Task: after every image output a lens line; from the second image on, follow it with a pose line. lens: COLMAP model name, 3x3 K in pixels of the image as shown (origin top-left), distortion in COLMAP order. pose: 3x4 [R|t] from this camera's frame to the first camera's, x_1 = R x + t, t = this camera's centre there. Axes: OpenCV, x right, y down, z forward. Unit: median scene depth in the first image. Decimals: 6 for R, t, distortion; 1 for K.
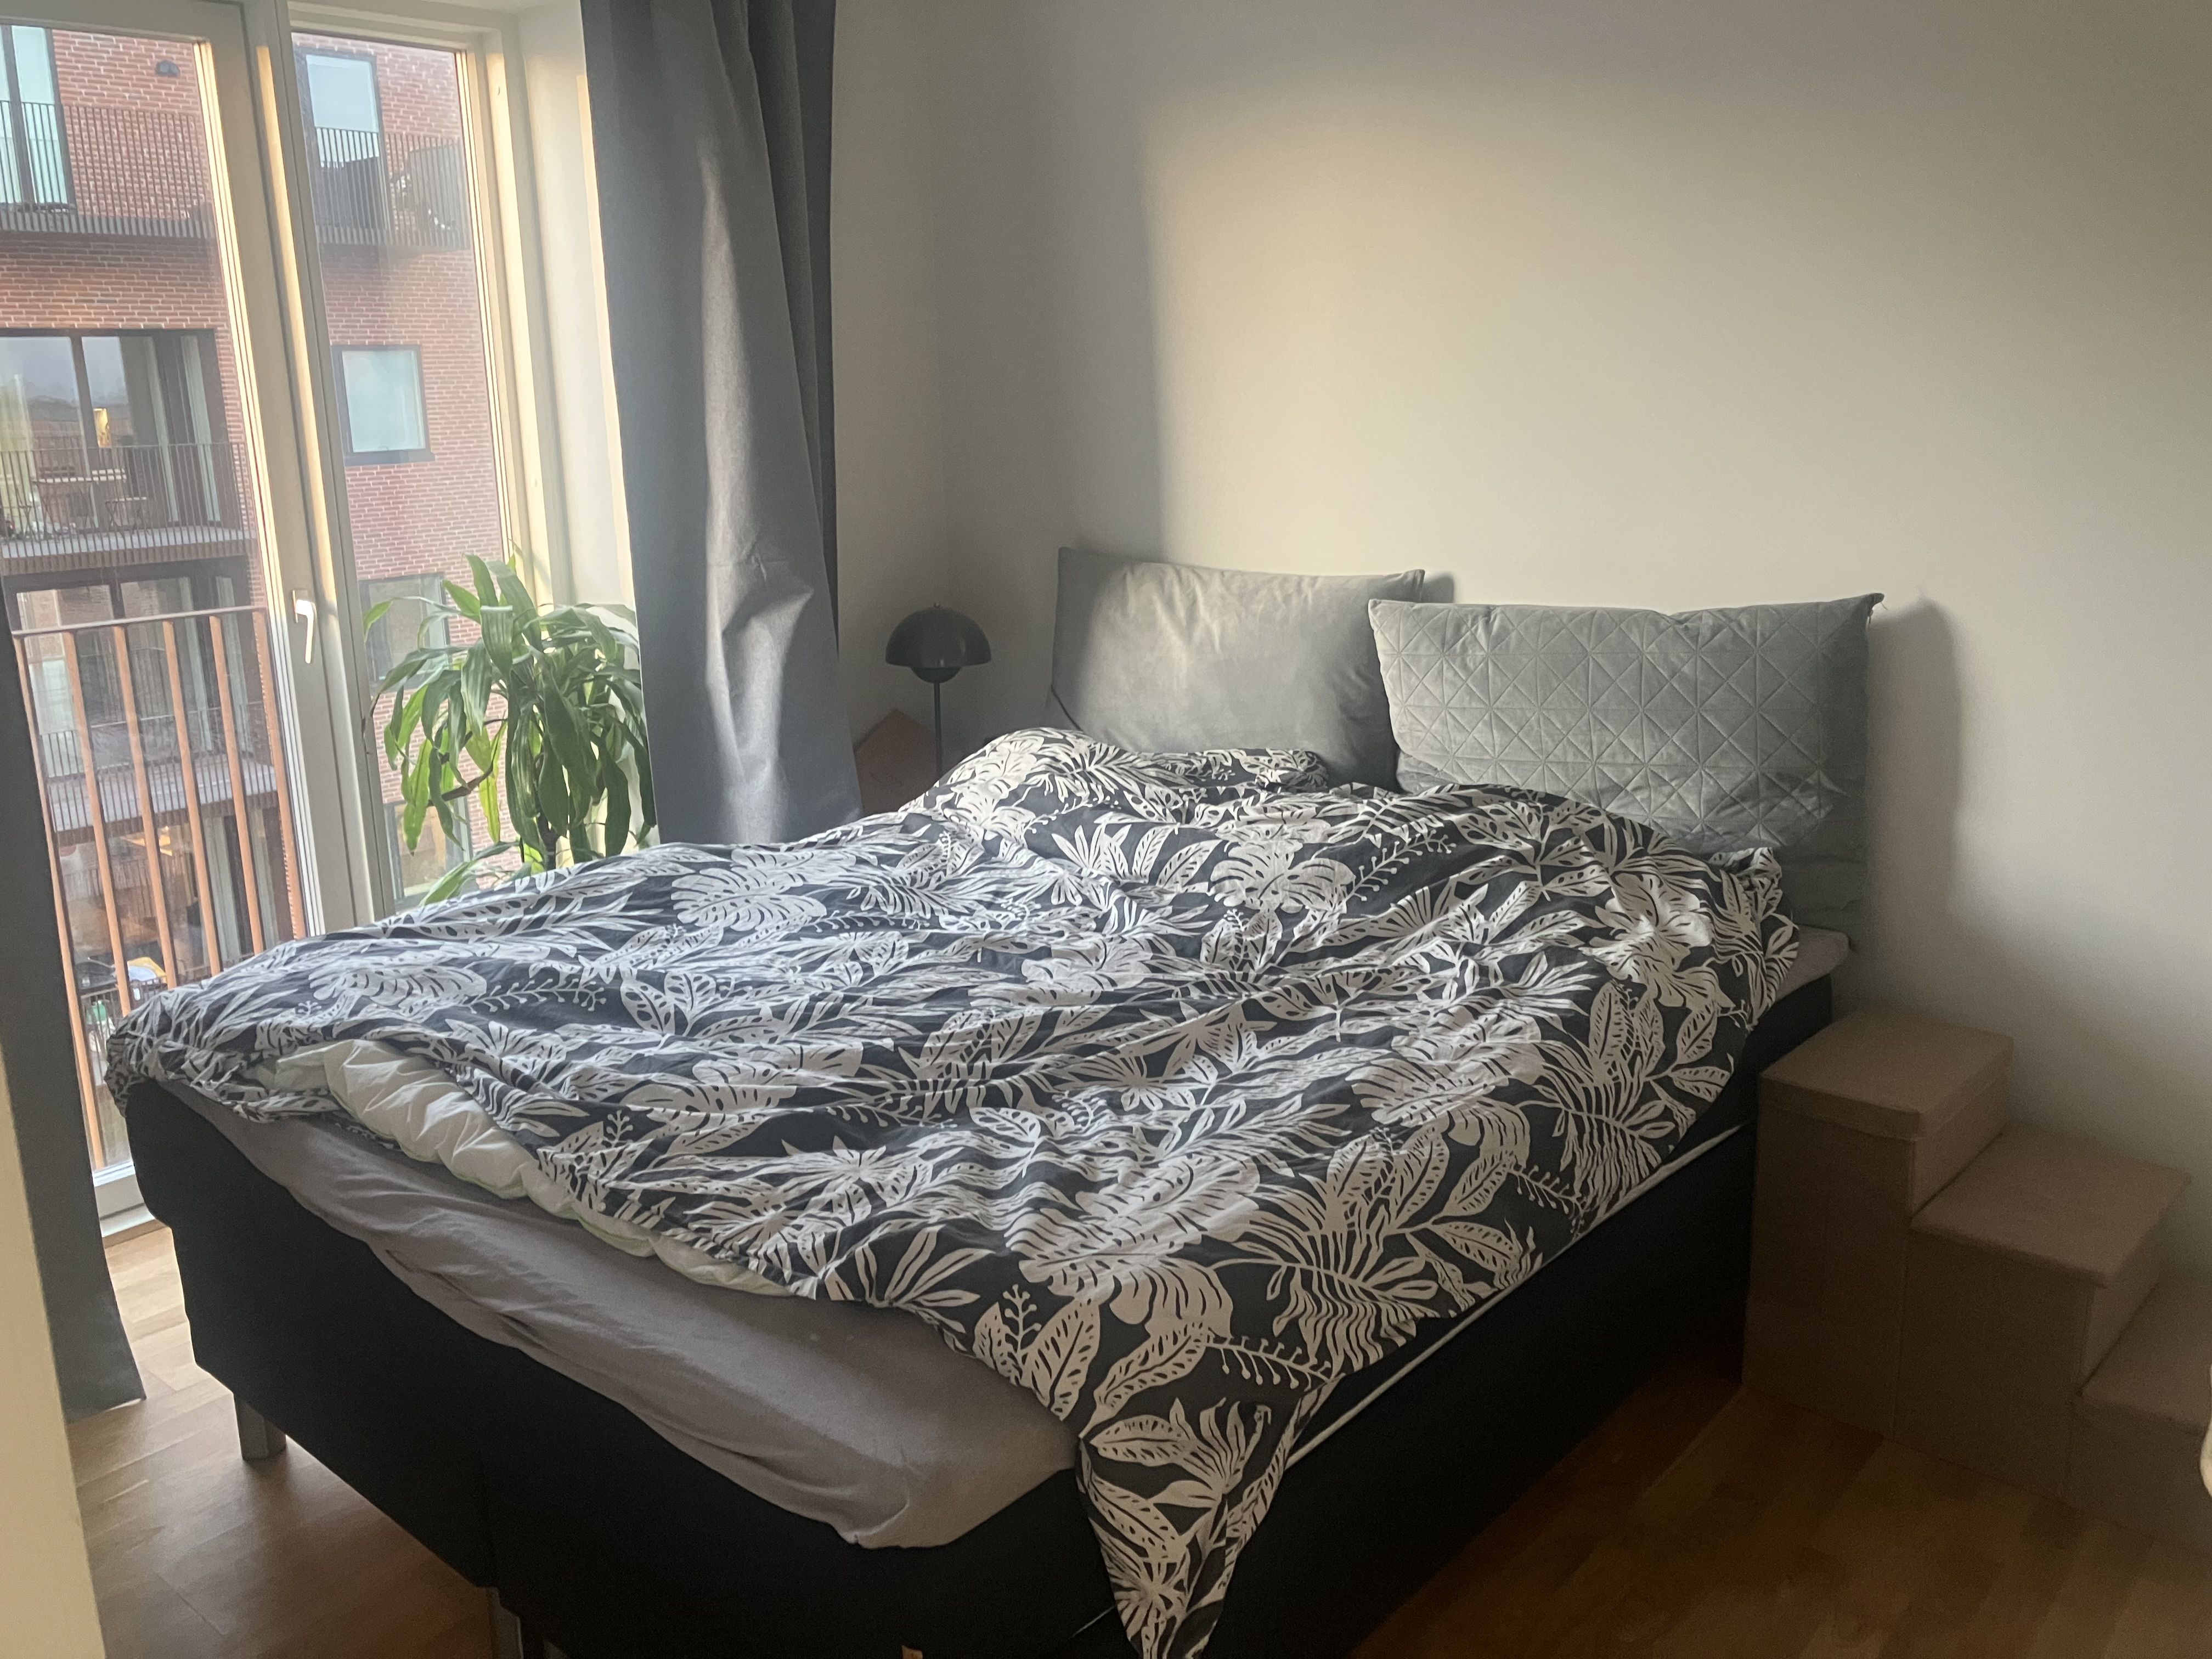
lens RADIAL K [[1804.7, 0, 1108.4], [0, 1804.7, 820.2], [0, 0, 1]] dist [0.027302, -0.013267]
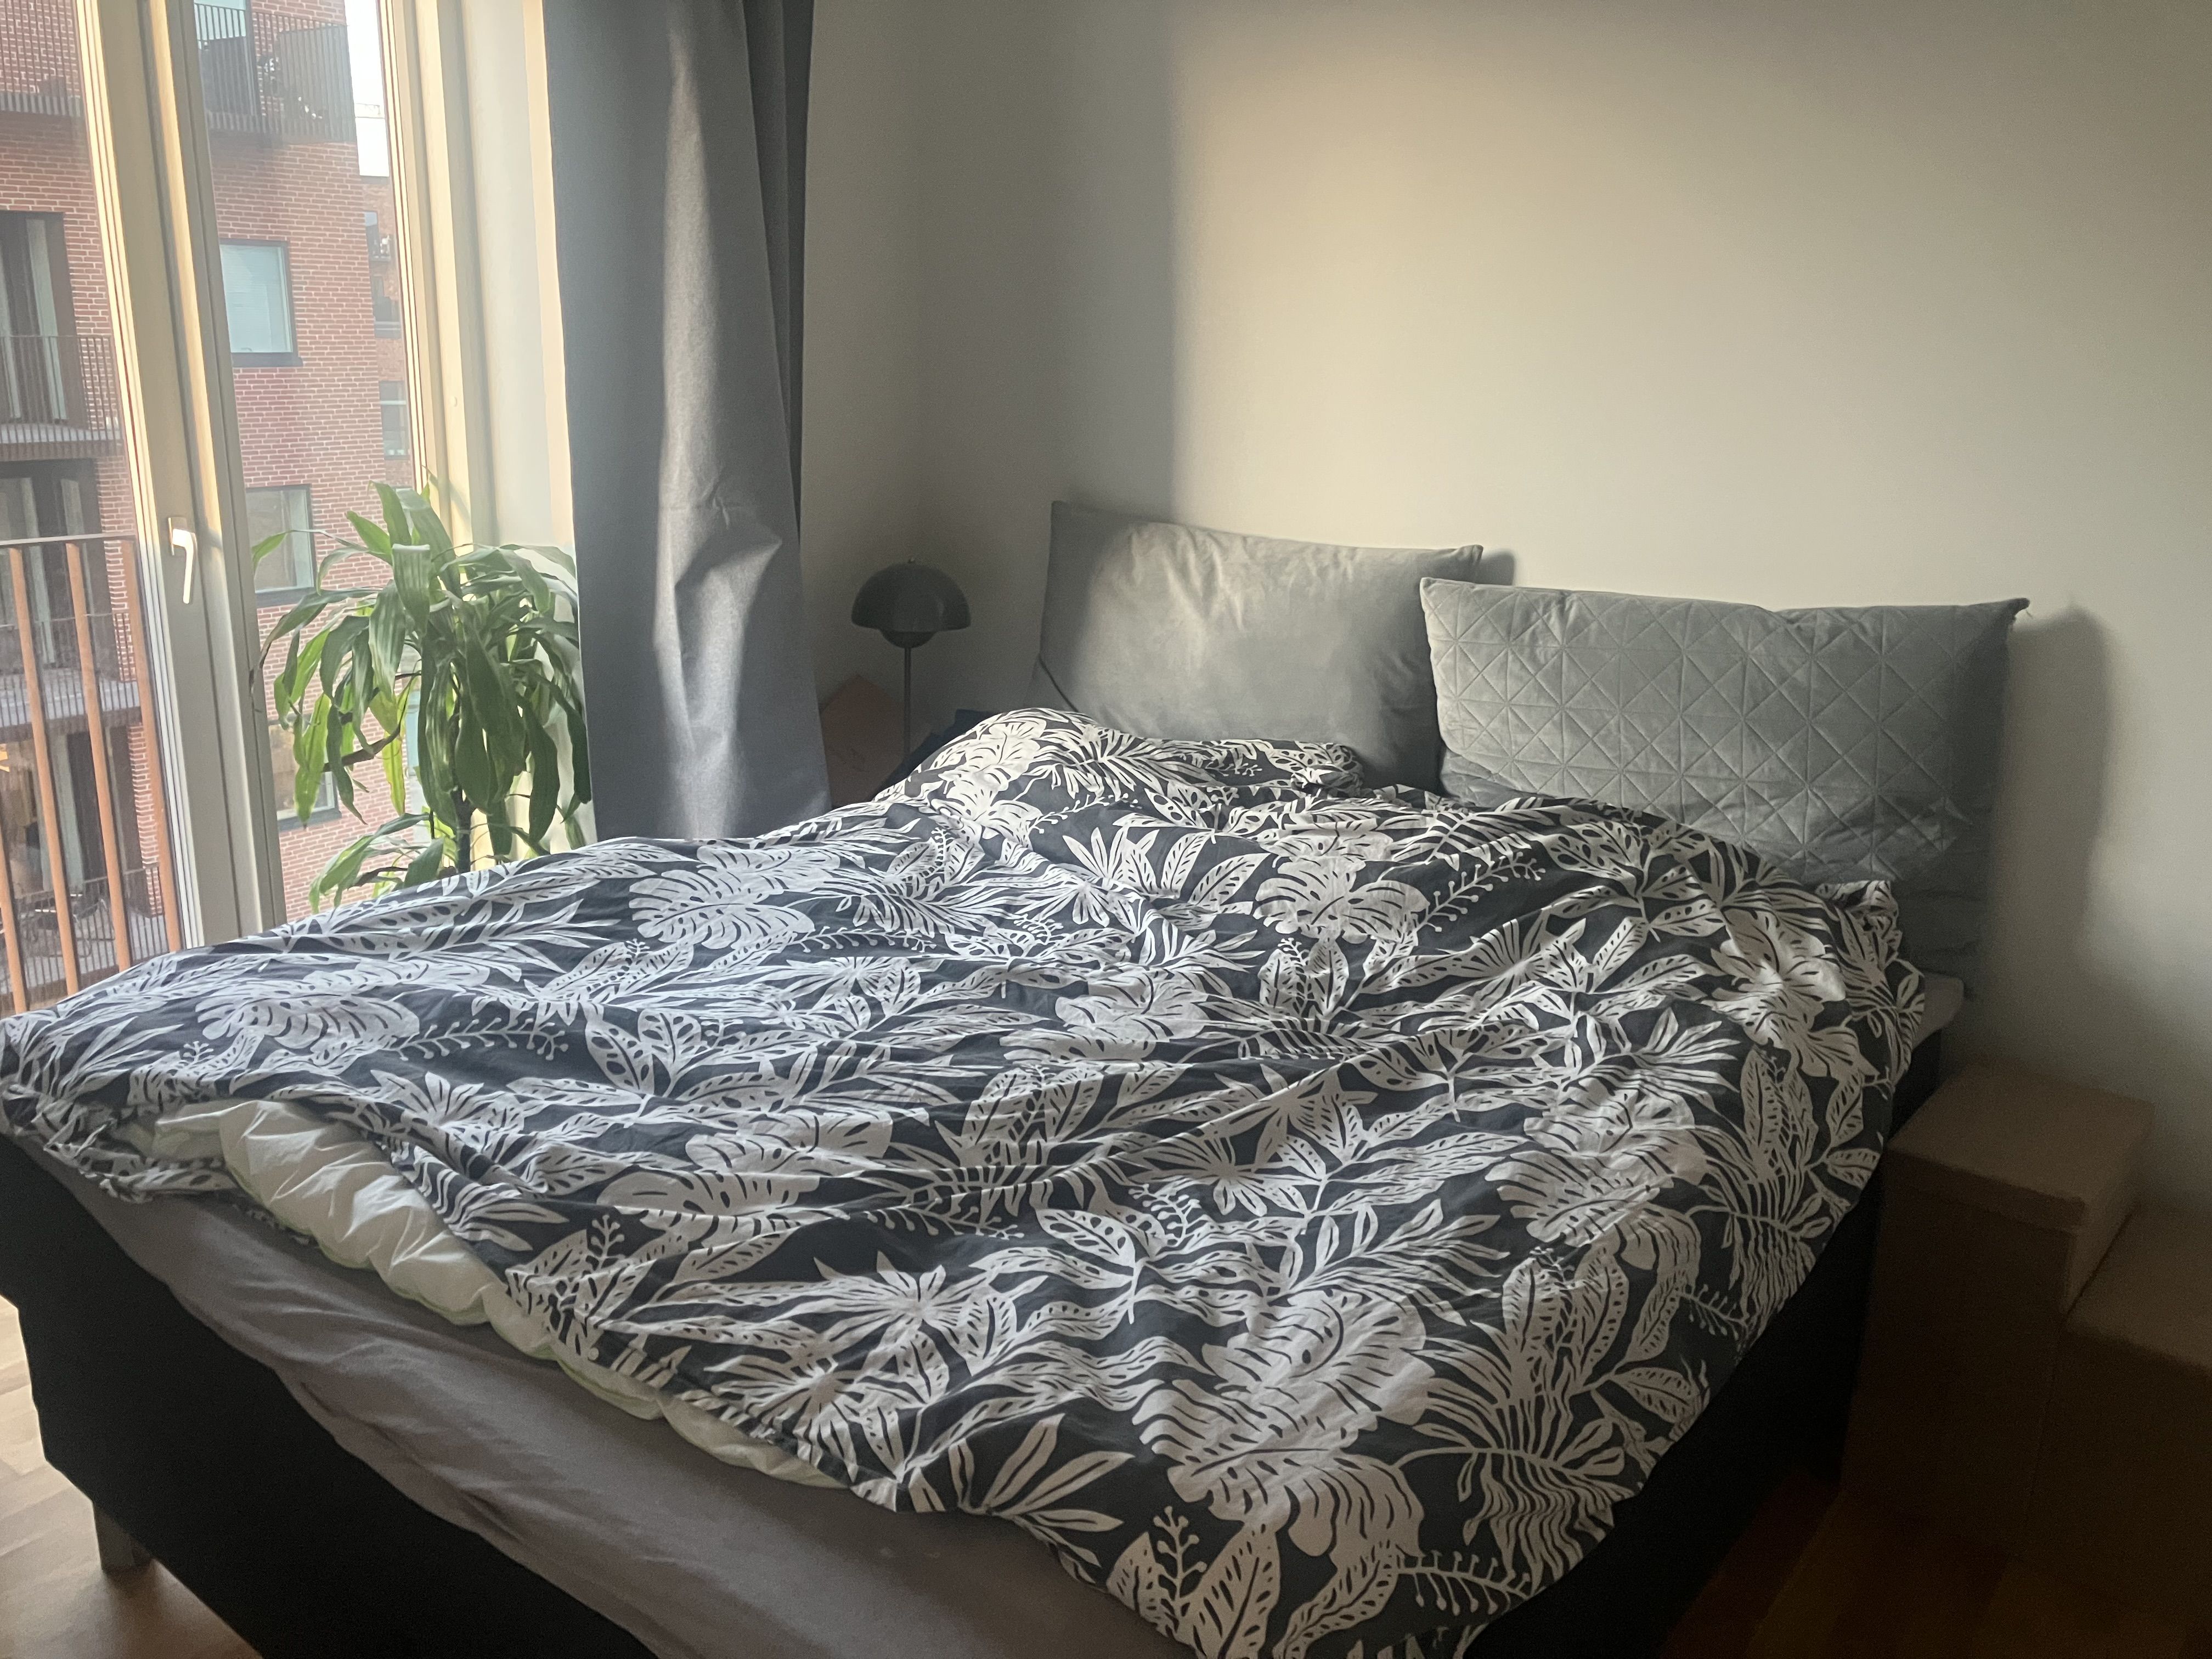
lens RADIAL K [[1804.7, 0, 1095.7], [0, 1804.7, 833.7], [0, 0, 1]] dist [0.027302, -0.013267]
pose [[0.997643, 0.029126, 0.062126, -0.090294], [-0.031595, 0.998734, 0.039151, -0.036089], [-0.060907, -0.041022, 0.997300, 0.165465]]
